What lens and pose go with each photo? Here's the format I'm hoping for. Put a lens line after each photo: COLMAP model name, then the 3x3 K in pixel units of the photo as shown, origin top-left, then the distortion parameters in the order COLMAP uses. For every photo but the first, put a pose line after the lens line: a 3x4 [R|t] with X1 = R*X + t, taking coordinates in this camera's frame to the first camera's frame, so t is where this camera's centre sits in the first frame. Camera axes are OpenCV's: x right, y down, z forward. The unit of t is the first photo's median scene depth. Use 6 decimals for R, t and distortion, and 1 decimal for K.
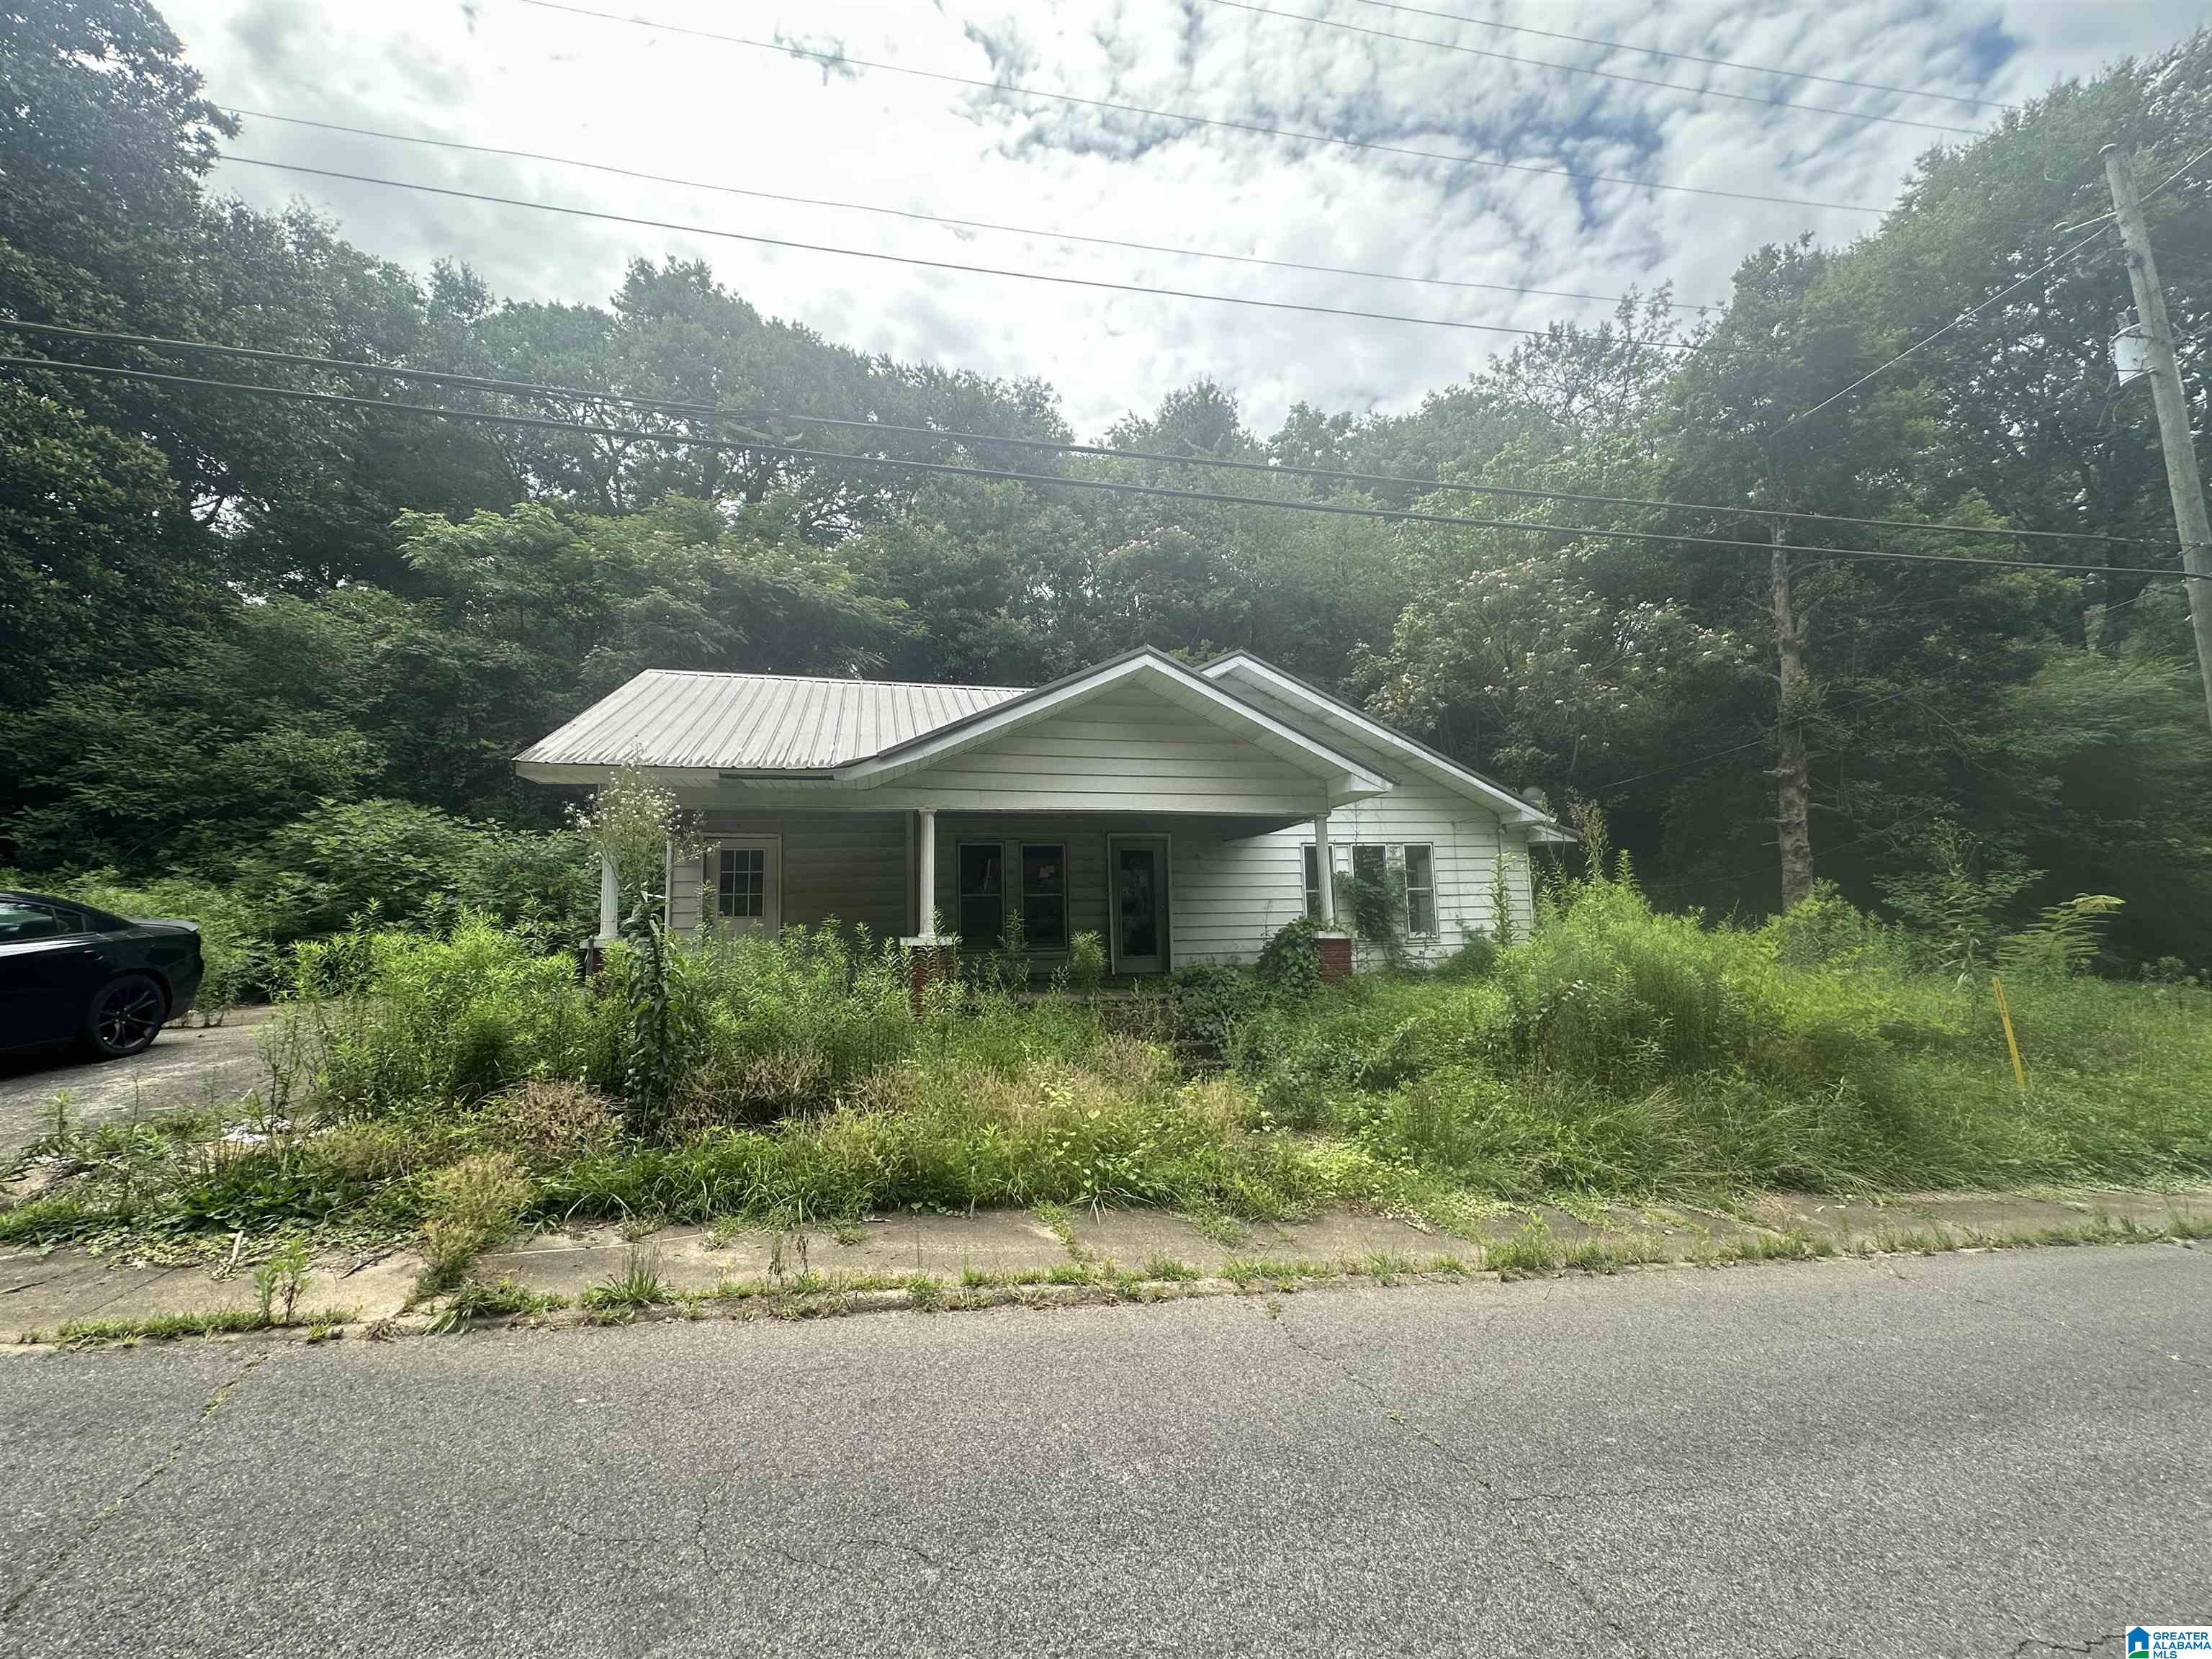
lens RADIAL K [[895.8, 0, 1110.3], [0, 895.8, 829.1], [0, 0, 1]] dist [0.006808, 0.000033]
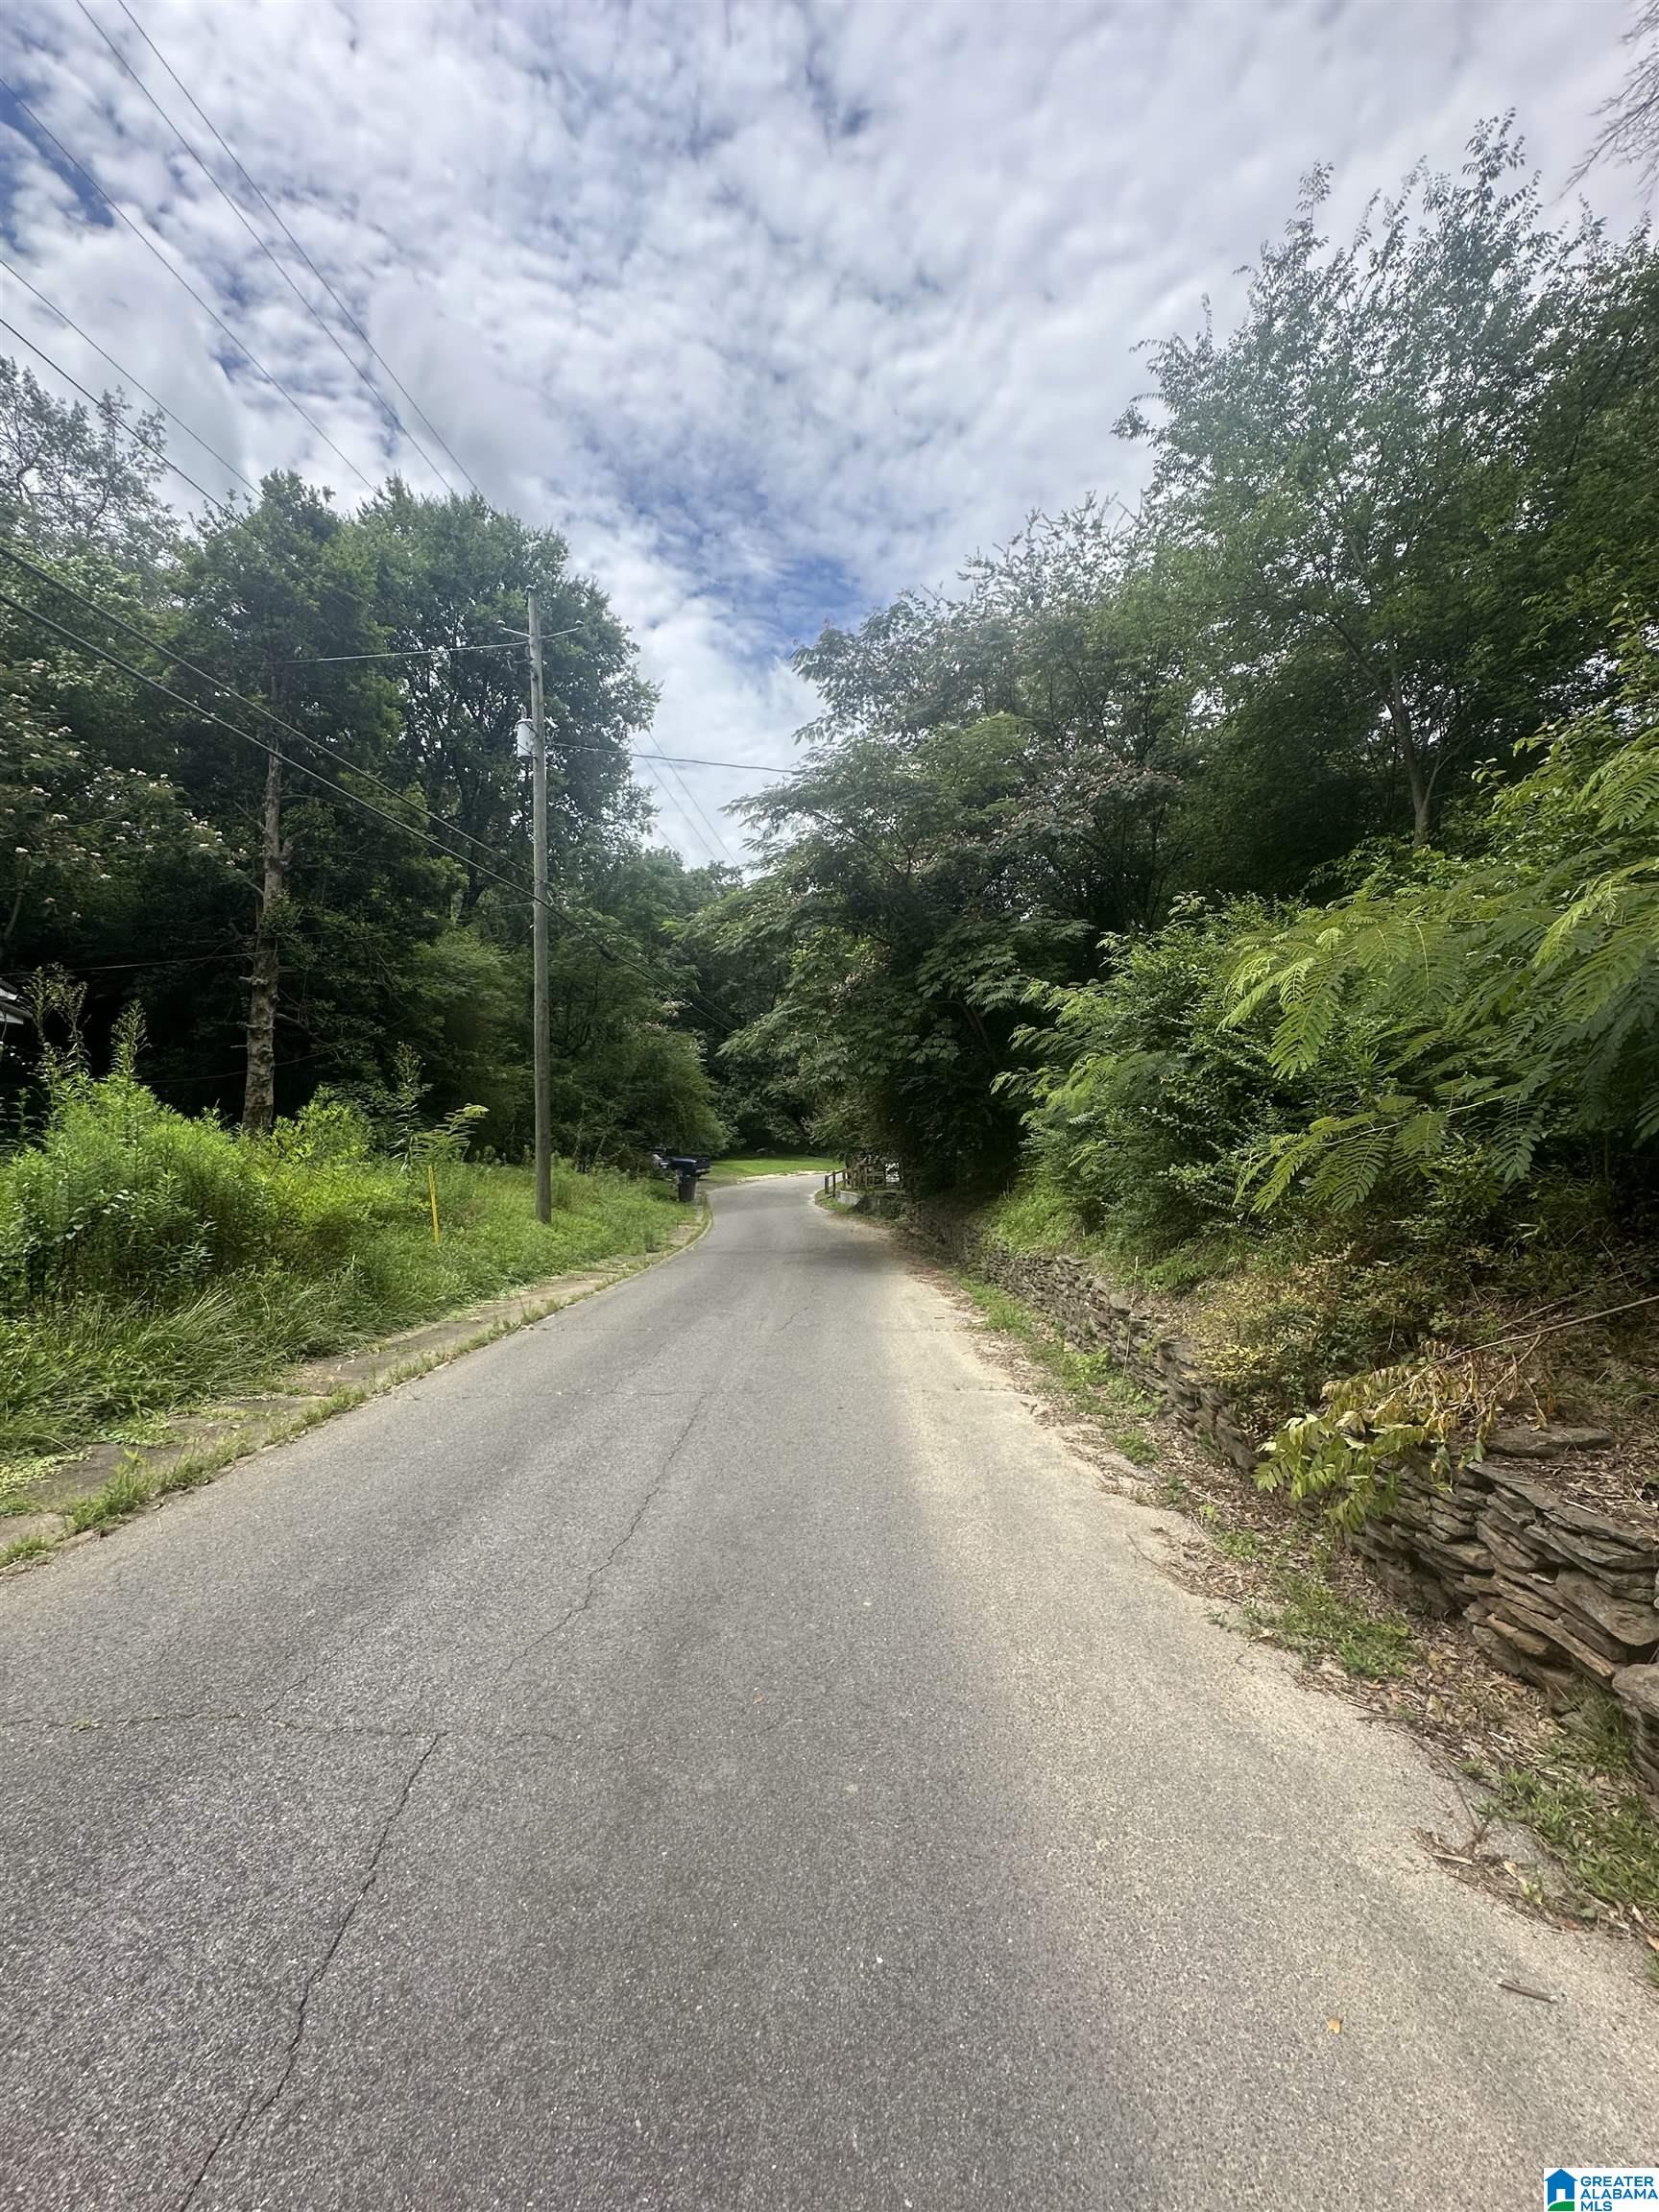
lens RADIAL K [[895.8, 0, 835.1], [0, 895.8, 1105.6], [0, 0, 1]] dist [0.006808, 0.000033]
pose [[0.266554, 0.021685, 0.963576, -0.122831], [-0.110899, 0.993797, 0.008313, -0.001612], [-0.957419, -0.109076, 0.267305, 0.065558]]
